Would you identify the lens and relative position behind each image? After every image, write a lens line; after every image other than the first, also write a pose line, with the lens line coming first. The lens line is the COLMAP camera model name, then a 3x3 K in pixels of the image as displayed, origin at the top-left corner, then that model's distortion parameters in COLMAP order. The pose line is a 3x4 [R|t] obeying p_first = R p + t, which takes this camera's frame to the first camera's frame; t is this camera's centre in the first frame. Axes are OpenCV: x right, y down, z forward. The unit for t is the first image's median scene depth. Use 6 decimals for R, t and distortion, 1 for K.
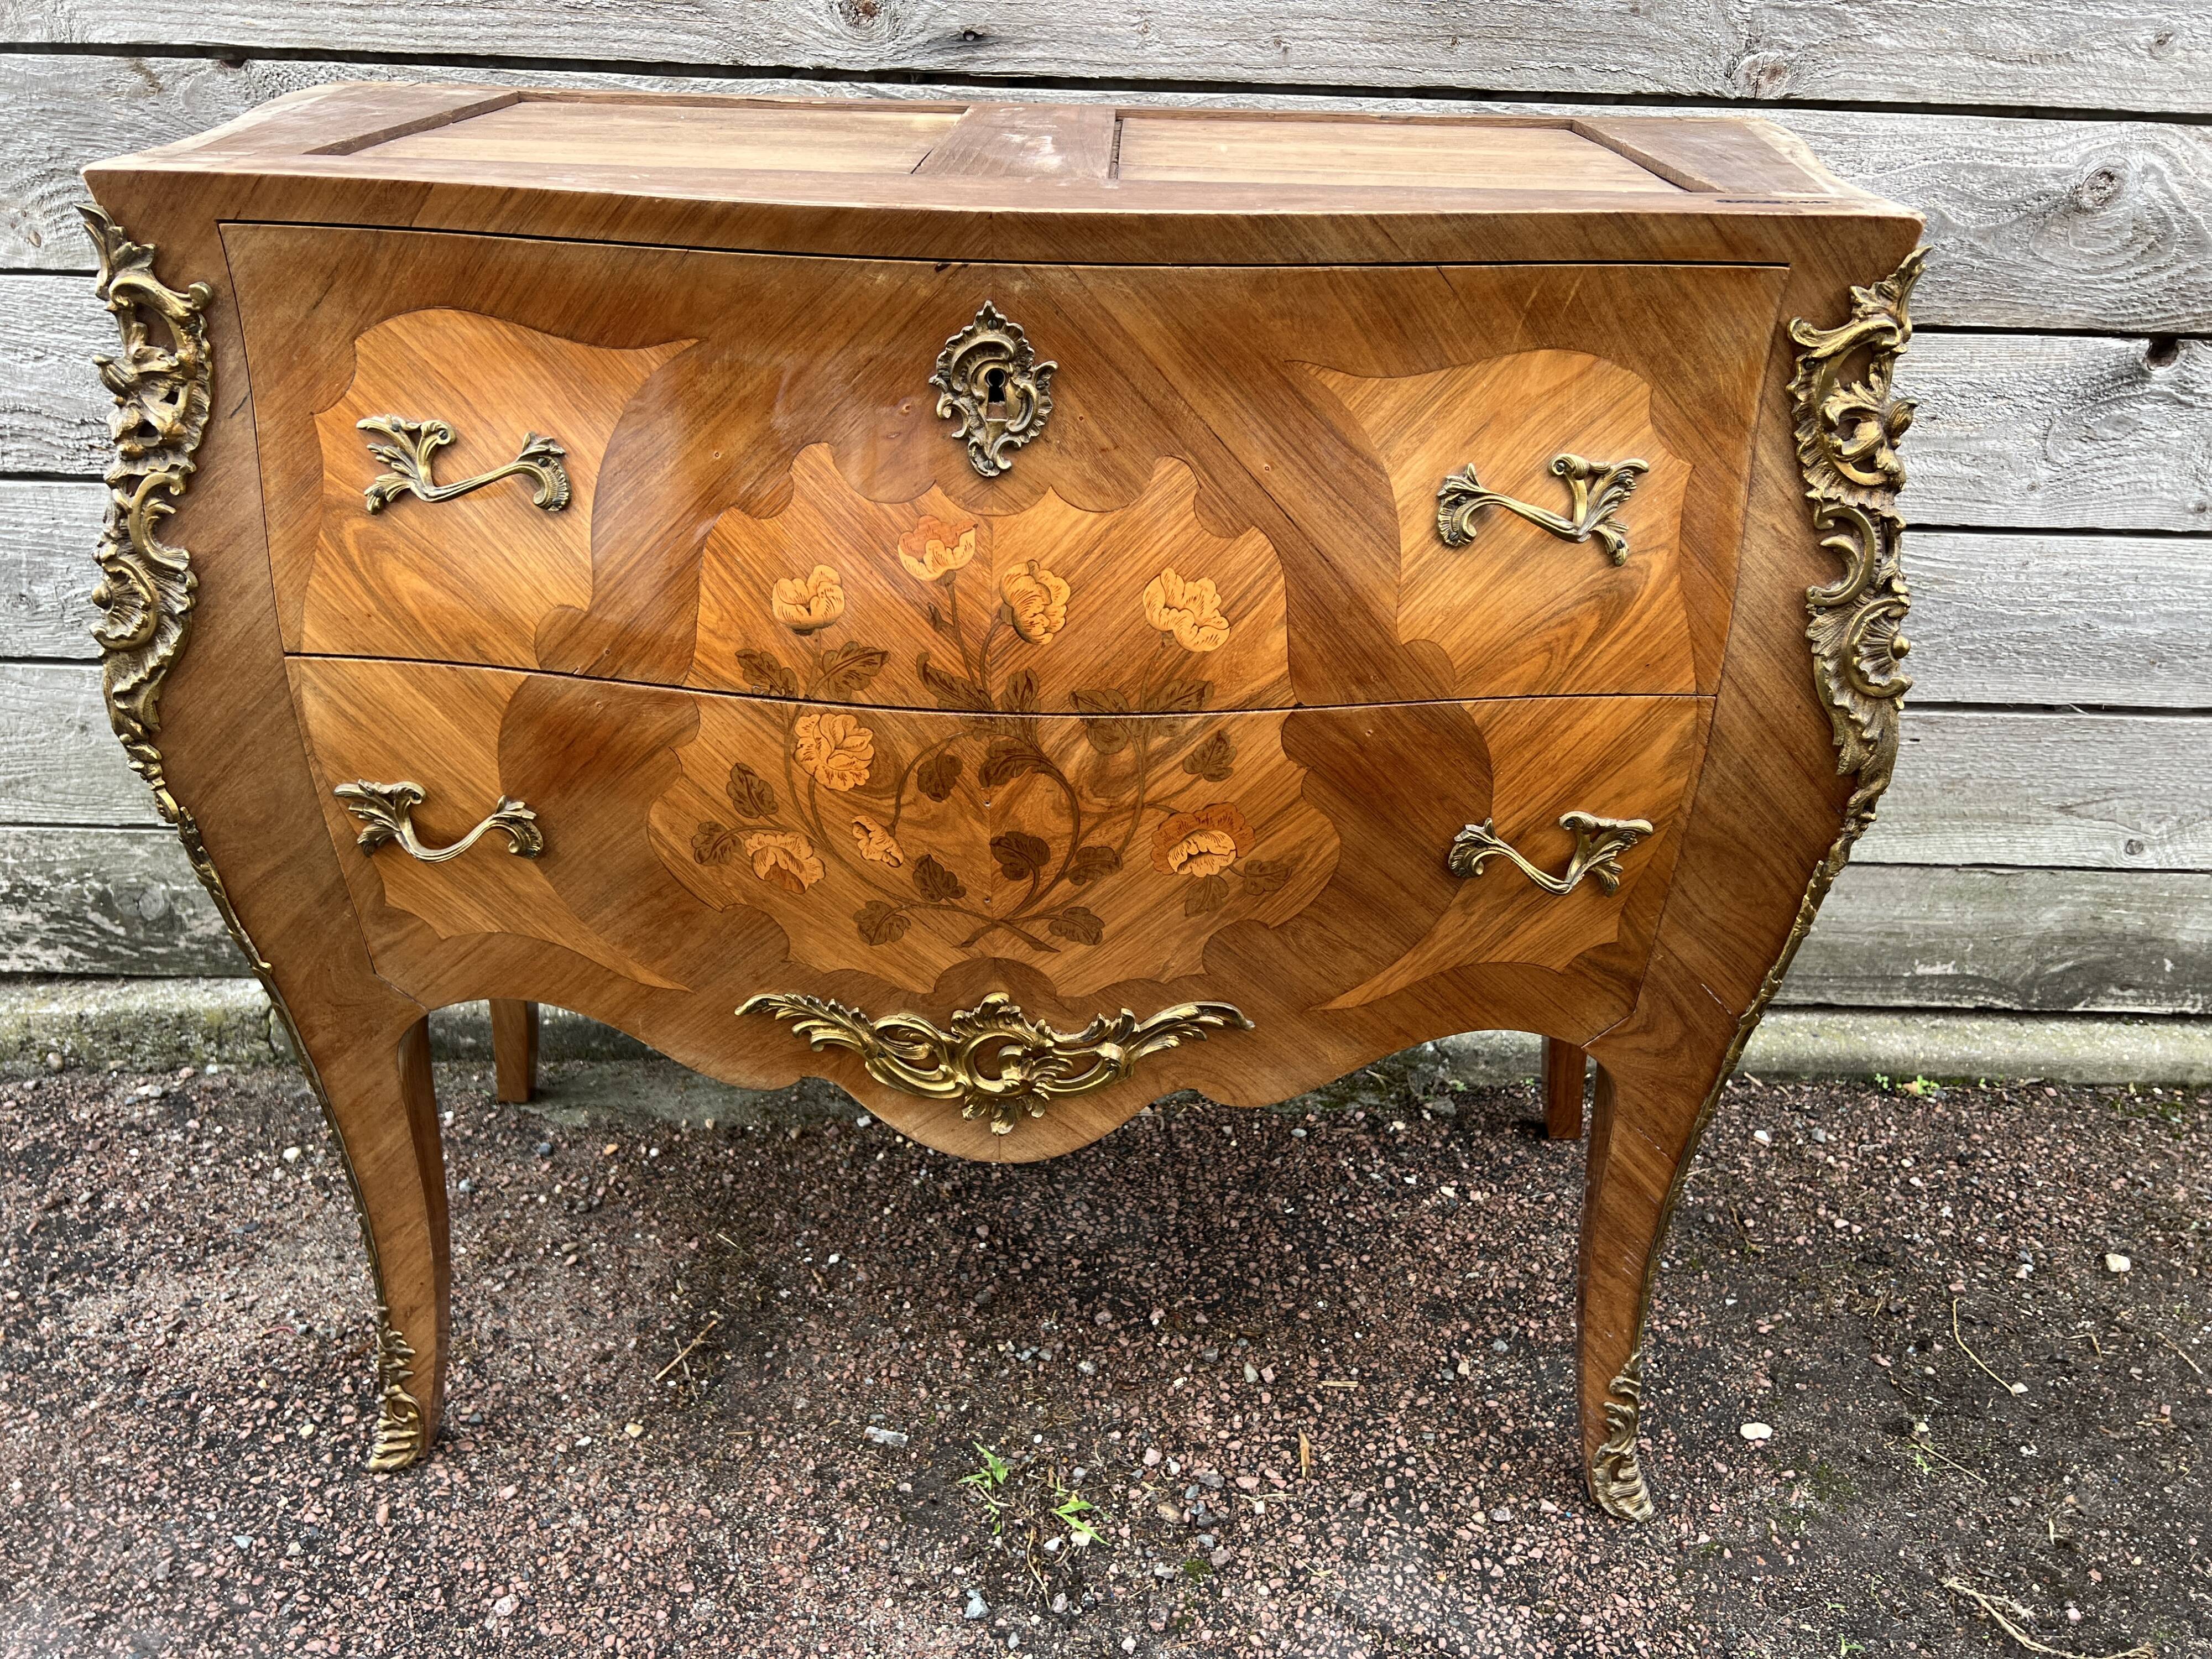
lens RADIAL K [[1687.9, 0, 1085.9], [0, 1687.9, 836.3], [0, 0, 1]] dist [0.036472, -0.031080]
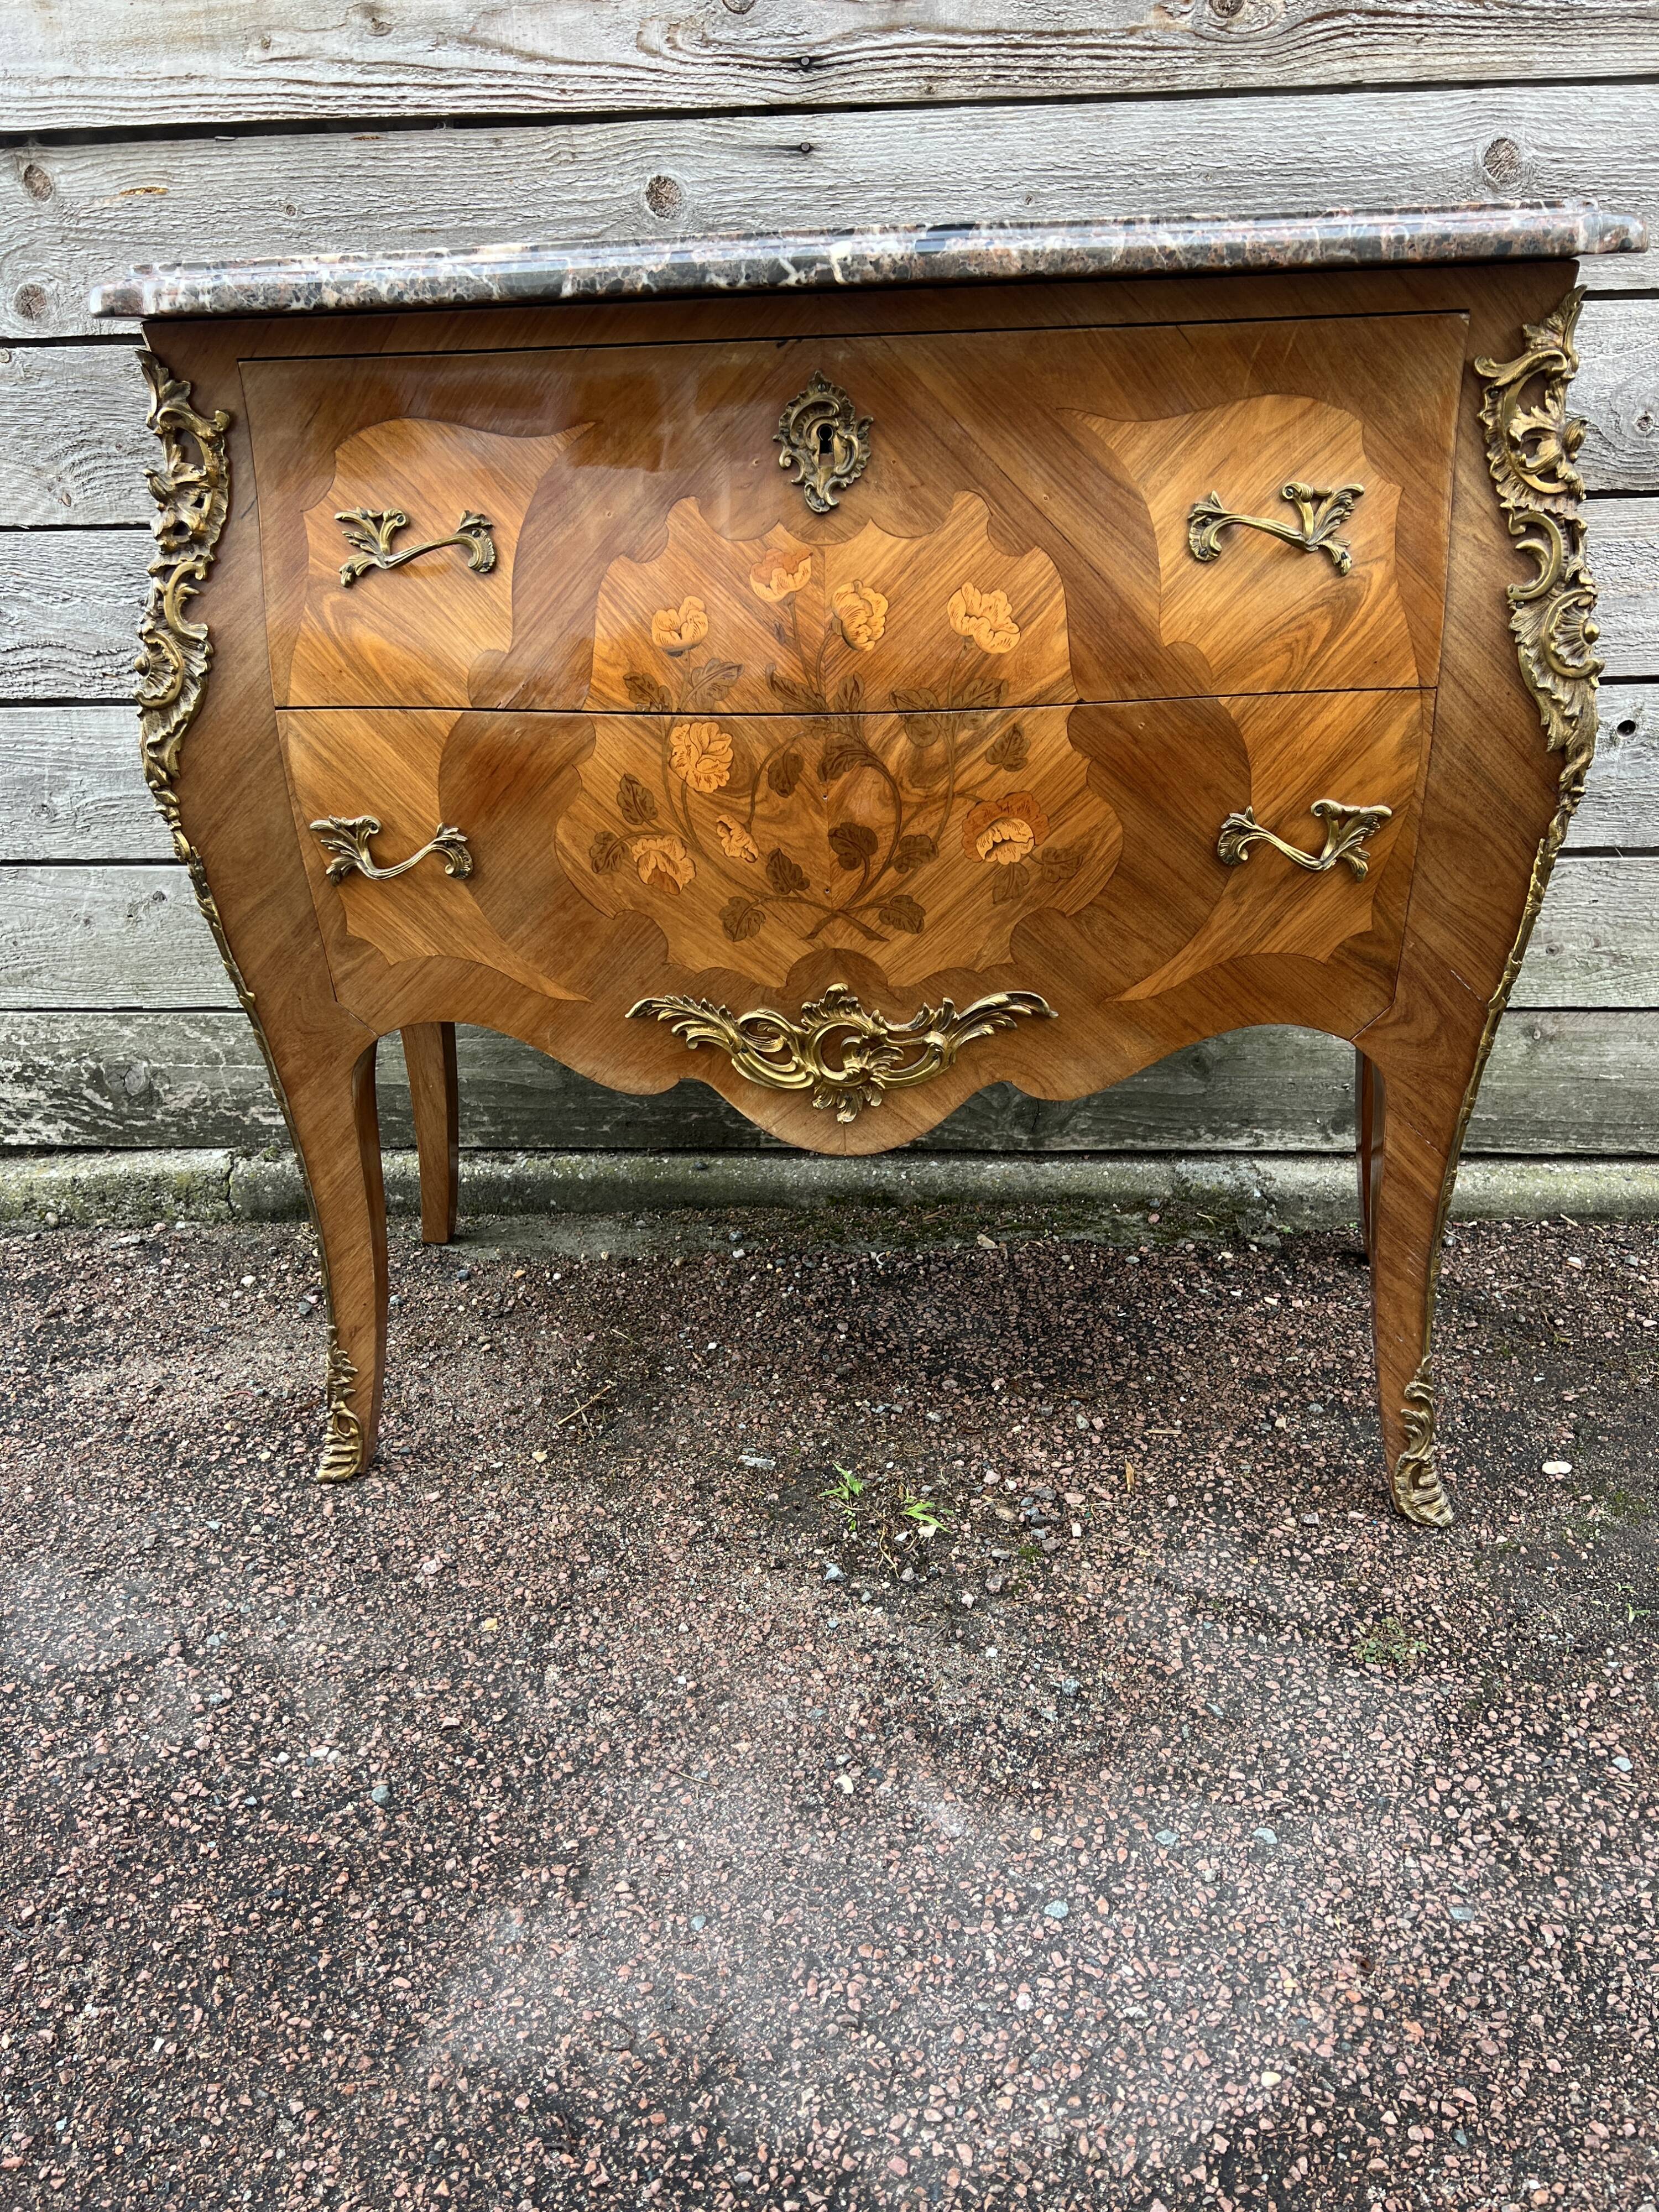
lens RADIAL K [[1678.9, 0, 809.9], [0, 1678.9, 1117.9], [0, 0, 1]] dist [0.052822, -0.056821]
pose [[0.995231, -0.018772, -0.095723, 0.031076], [0.009716, 0.995505, -0.094213, 0.237714], [0.097062, 0.092833, 0.990939, -0.138885]]
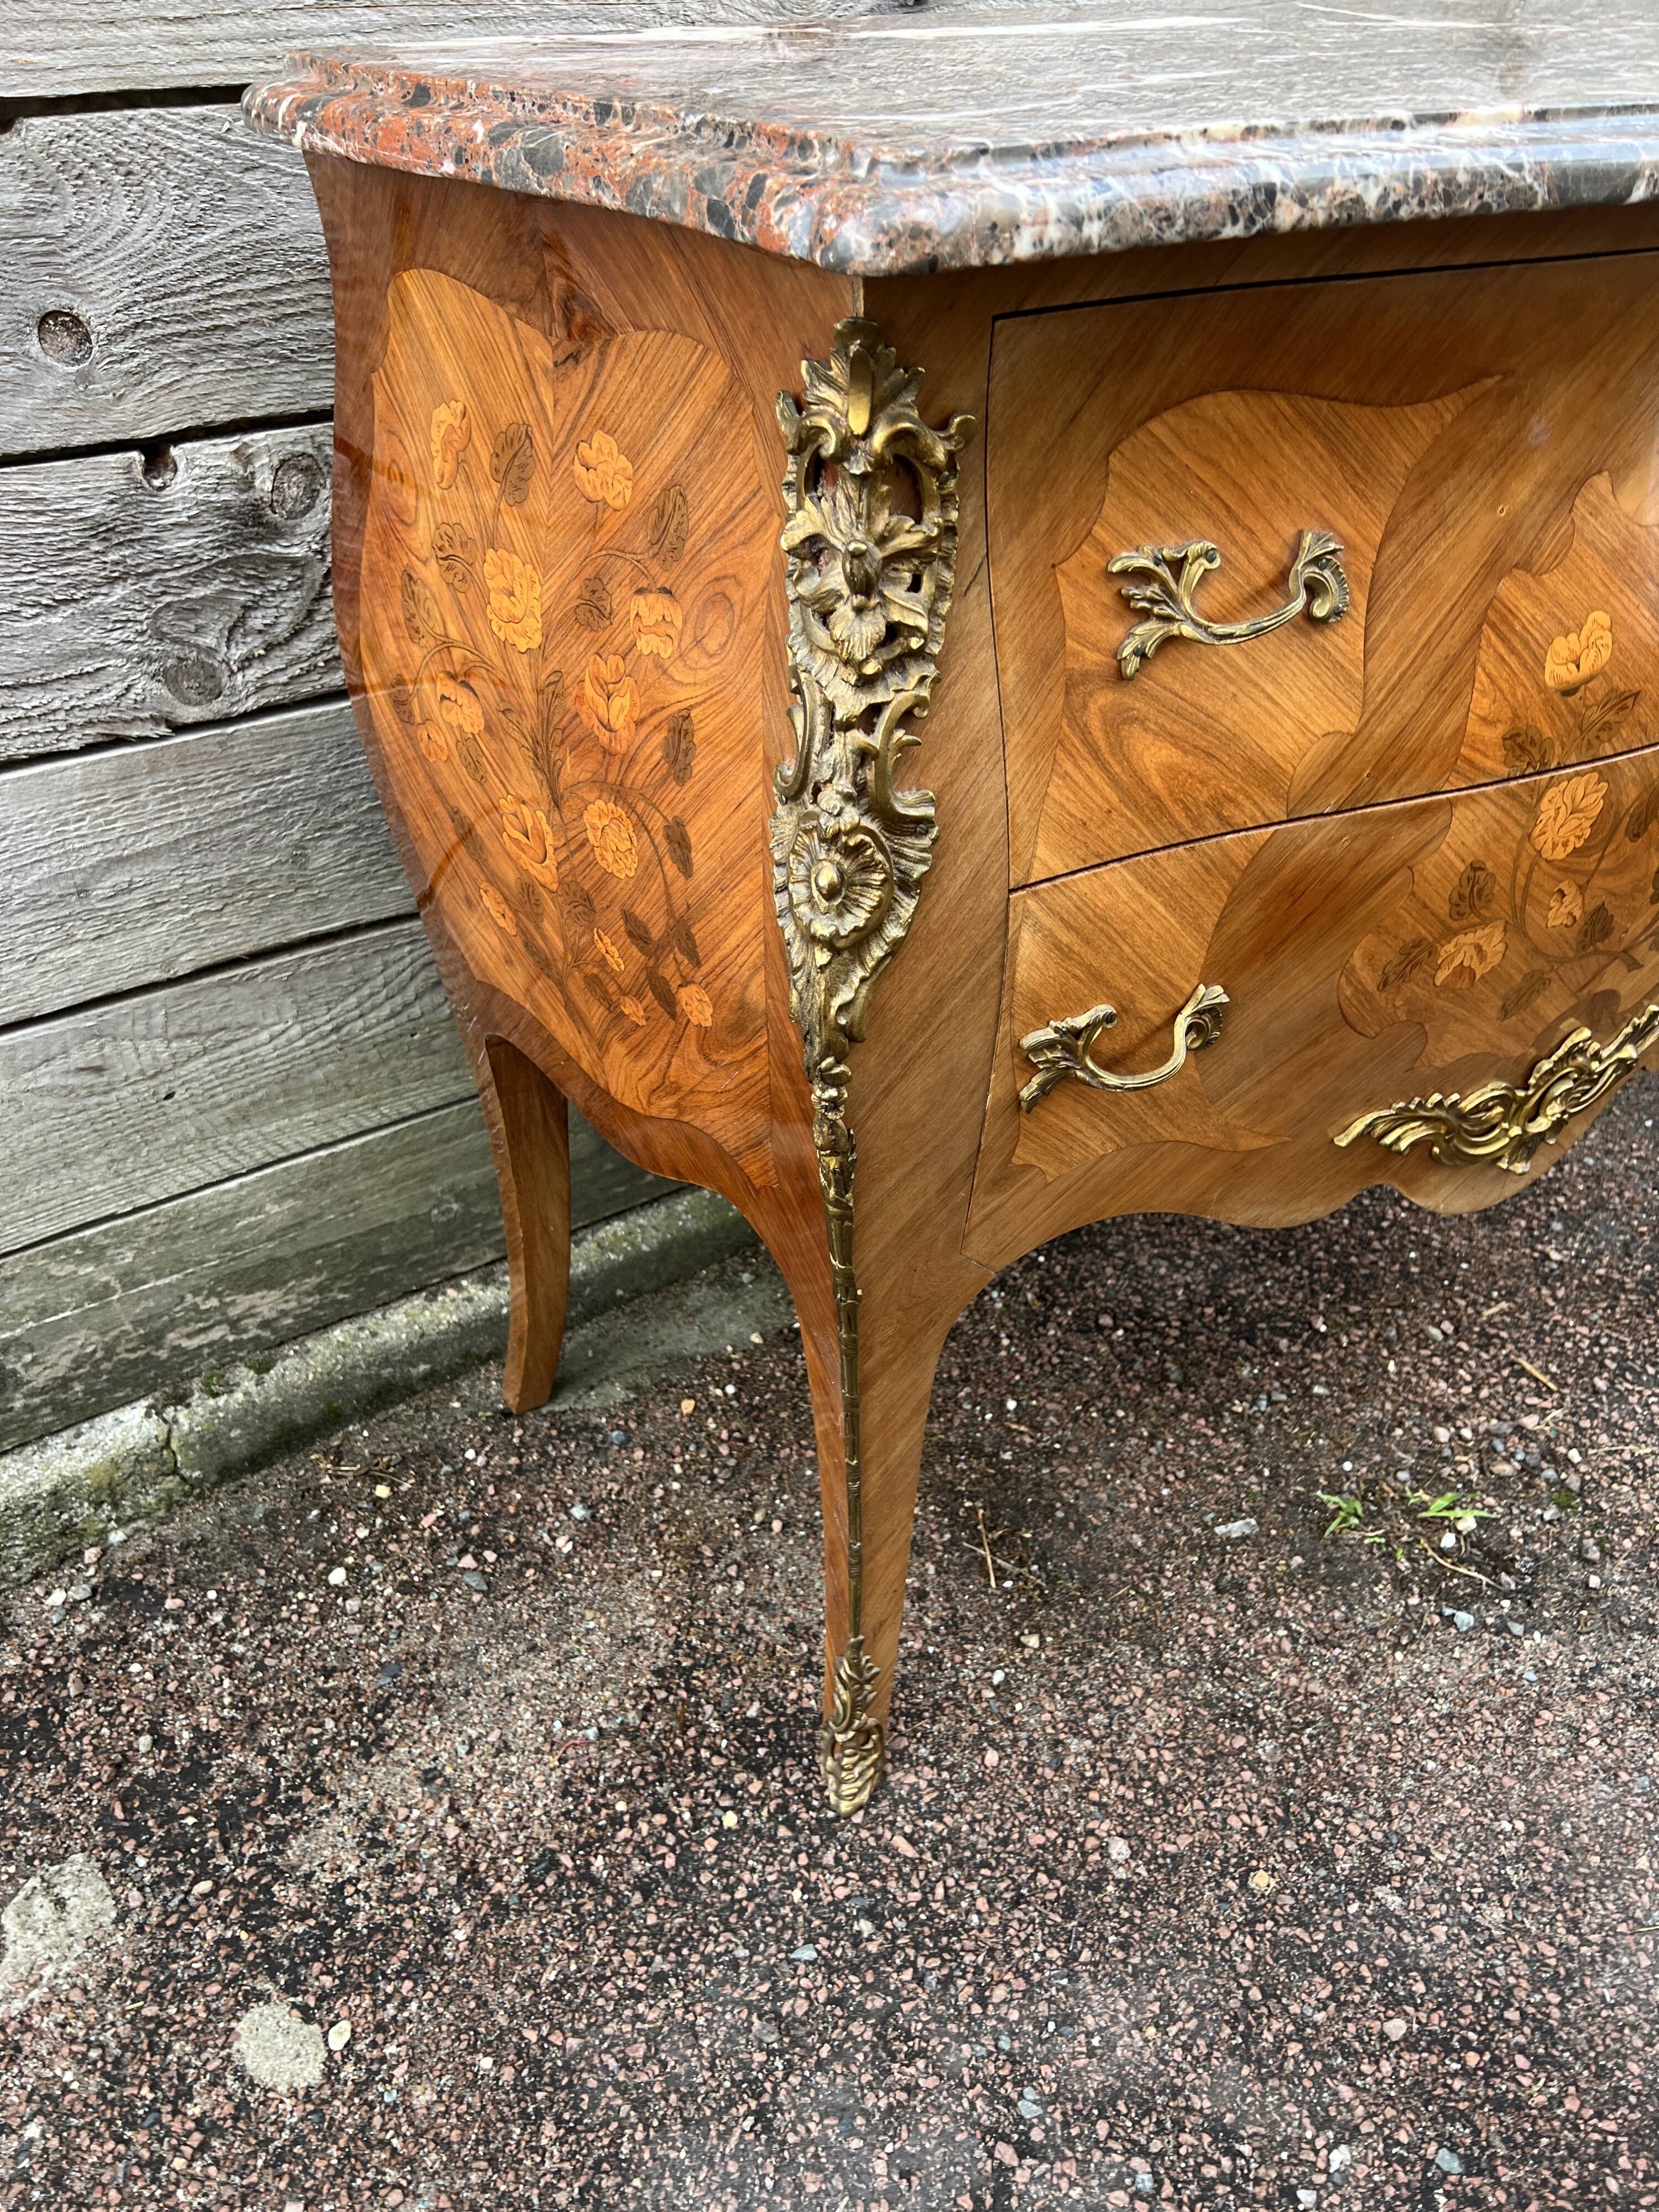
lens RADIAL K [[1687.9, 0, 837.5], [0, 1687.9, 1114.3], [0, 0, 1]] dist [0.036472, -0.031080]
pose [[0.844880, -0.338539, 0.414209, -0.662547], [0.278519, 0.939438, 0.199709, -0.139174], [-0.456733, -0.053365, 0.888002, 0.250734]]
